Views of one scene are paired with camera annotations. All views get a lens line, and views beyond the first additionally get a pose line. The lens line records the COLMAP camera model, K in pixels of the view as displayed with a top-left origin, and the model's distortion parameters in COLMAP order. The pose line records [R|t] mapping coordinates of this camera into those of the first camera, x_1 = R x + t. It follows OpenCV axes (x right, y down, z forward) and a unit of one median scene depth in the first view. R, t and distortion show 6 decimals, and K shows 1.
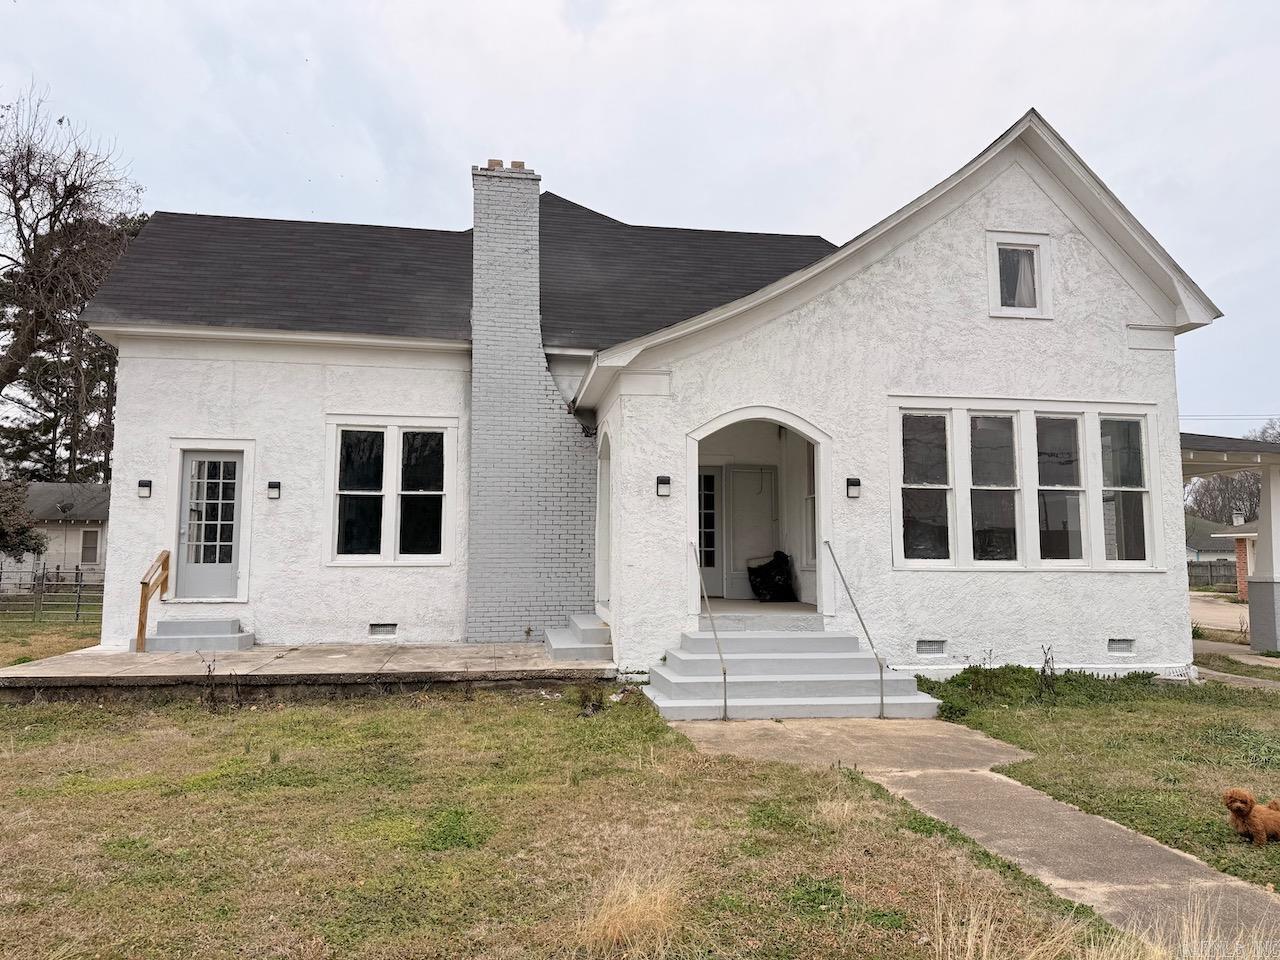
lens RADIAL K [[839.2, 0, 640.0], [0, 839.2, 480.0], [0, 0, 1]] dist [0.158523, -0.250399]
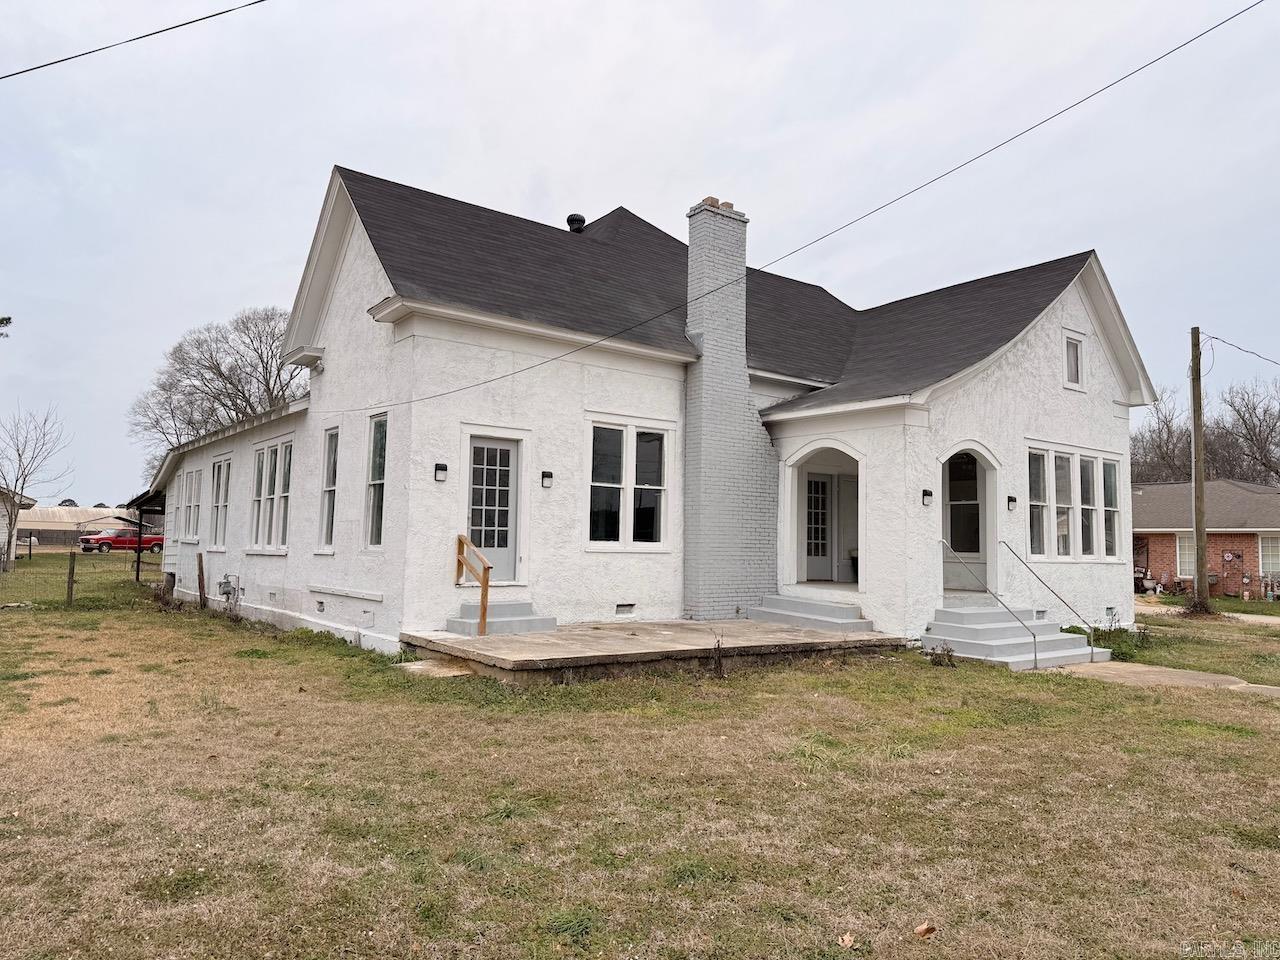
lens RADIAL K [[839.2, 0, 640.0], [0, 839.2, 480.0], [0, 0, 1]] dist [0.158523, -0.250399]
pose [[0.889004, 0.049737, 0.455190, -0.798212], [-0.060841, 0.998100, 0.009767, -0.004449], [-0.453839, -0.036377, 0.890341, 0.022739]]
